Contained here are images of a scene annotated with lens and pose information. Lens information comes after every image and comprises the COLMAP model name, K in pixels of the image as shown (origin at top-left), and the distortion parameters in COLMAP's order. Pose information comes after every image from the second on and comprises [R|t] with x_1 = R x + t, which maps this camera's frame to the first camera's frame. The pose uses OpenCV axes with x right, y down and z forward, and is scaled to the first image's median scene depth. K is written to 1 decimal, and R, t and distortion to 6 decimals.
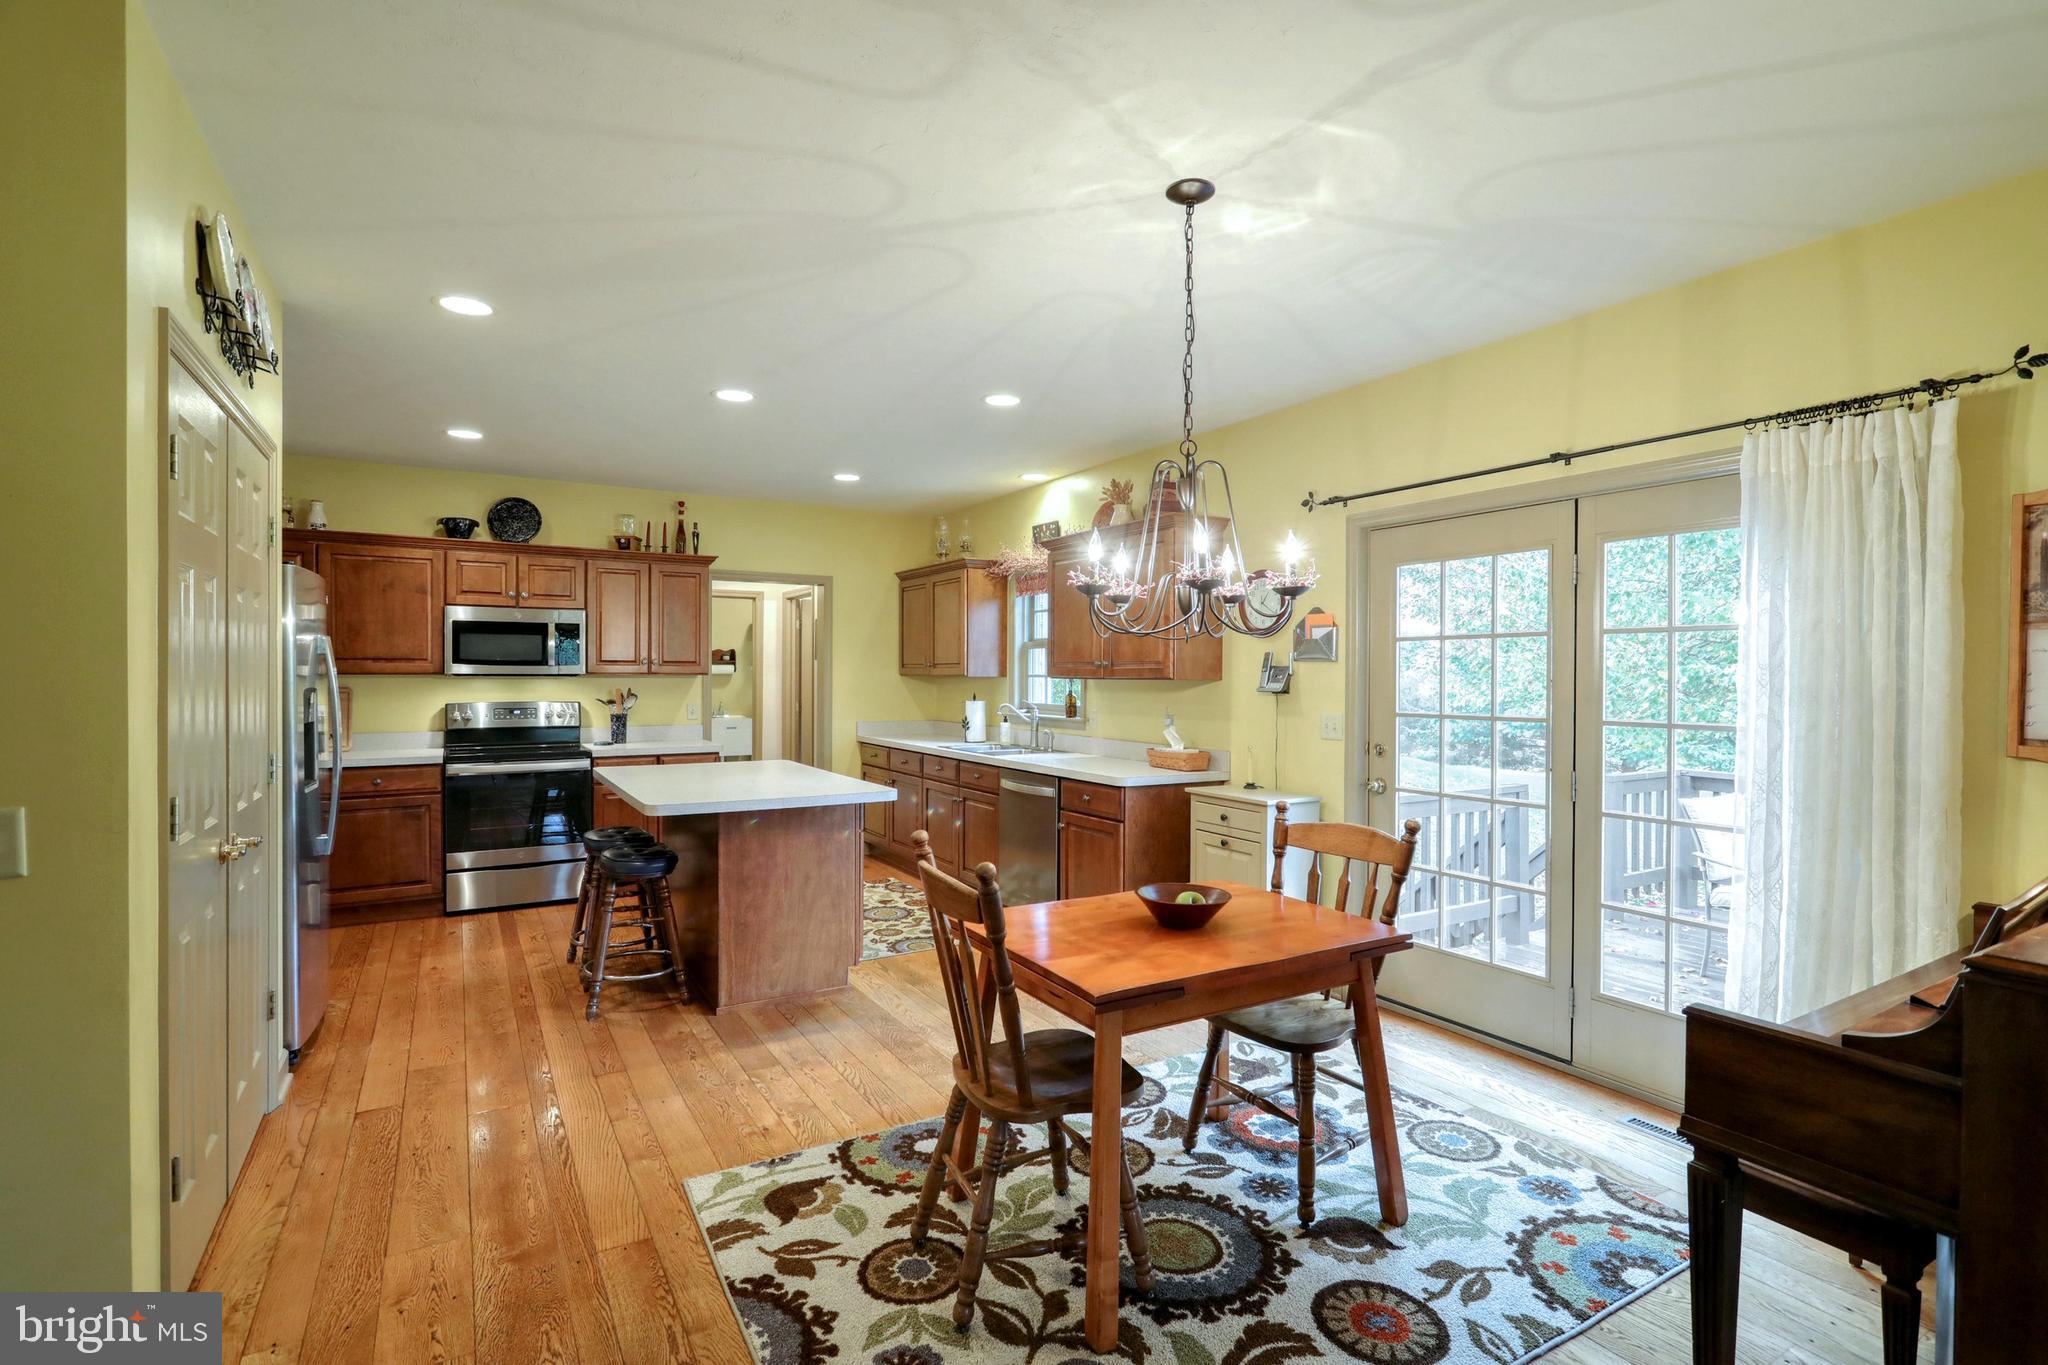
lens RADIAL K [[974.2, 0, 1037.7], [0, 974.2, 689.1], [0, 0, 1]] dist [-0.003271, 0.003257]
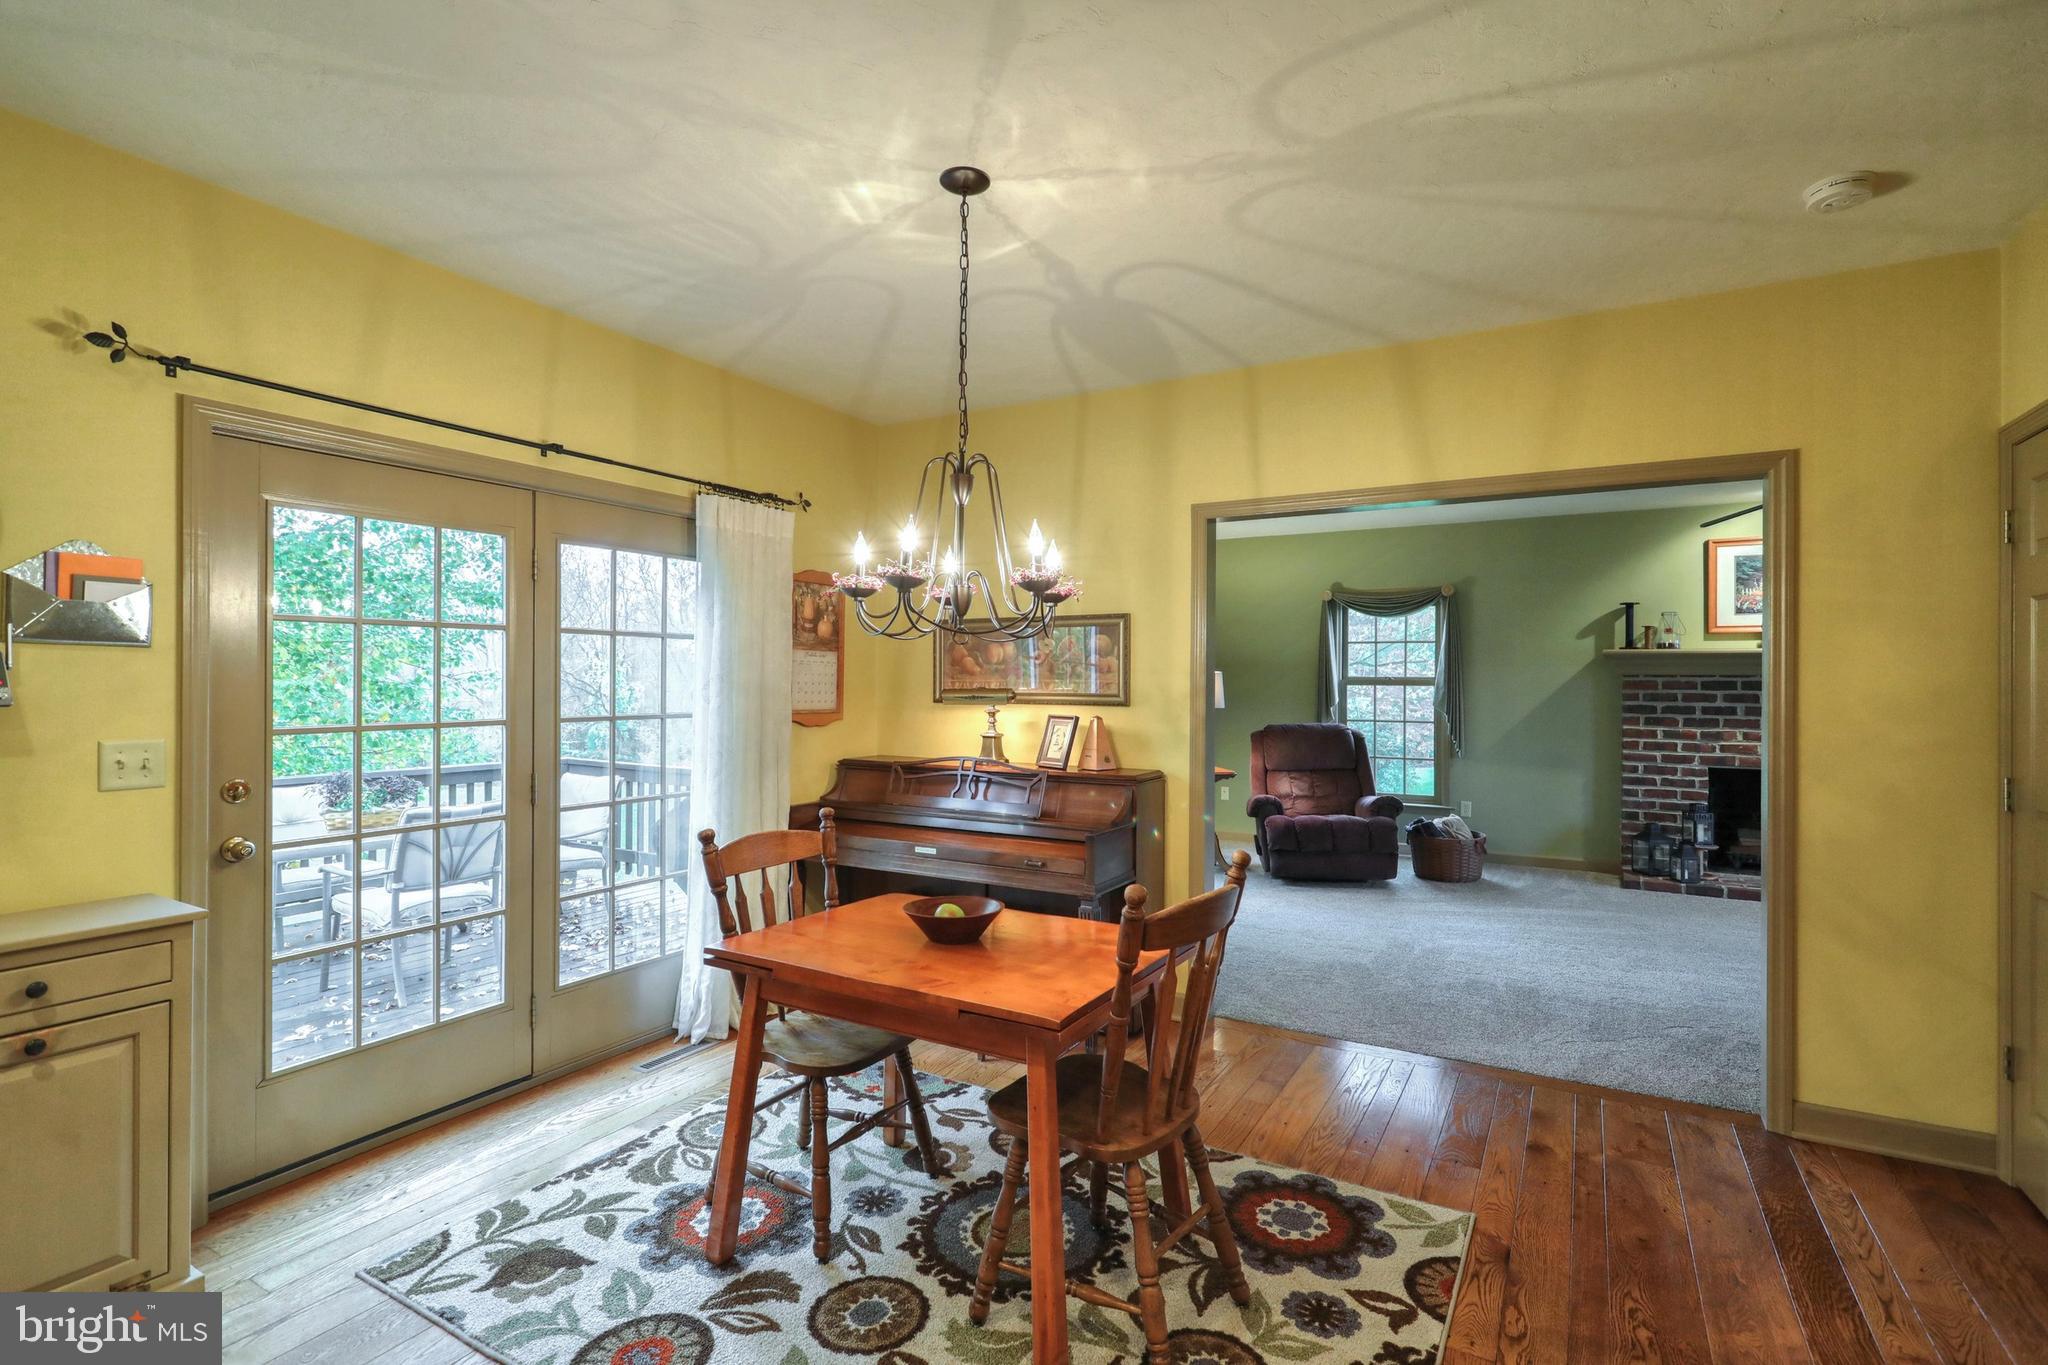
lens RADIAL K [[974.2, 0, 1034.4], [0, 974.2, 676.8], [0, 0, 1]] dist [-0.003271, 0.003257]
pose [[-0.490978, -0.006455, 0.871148, -0.325483], [0.005343, 0.999931, 0.010420, -0.010675], [-0.871156, 0.009770, -0.490909, 0.633313]]
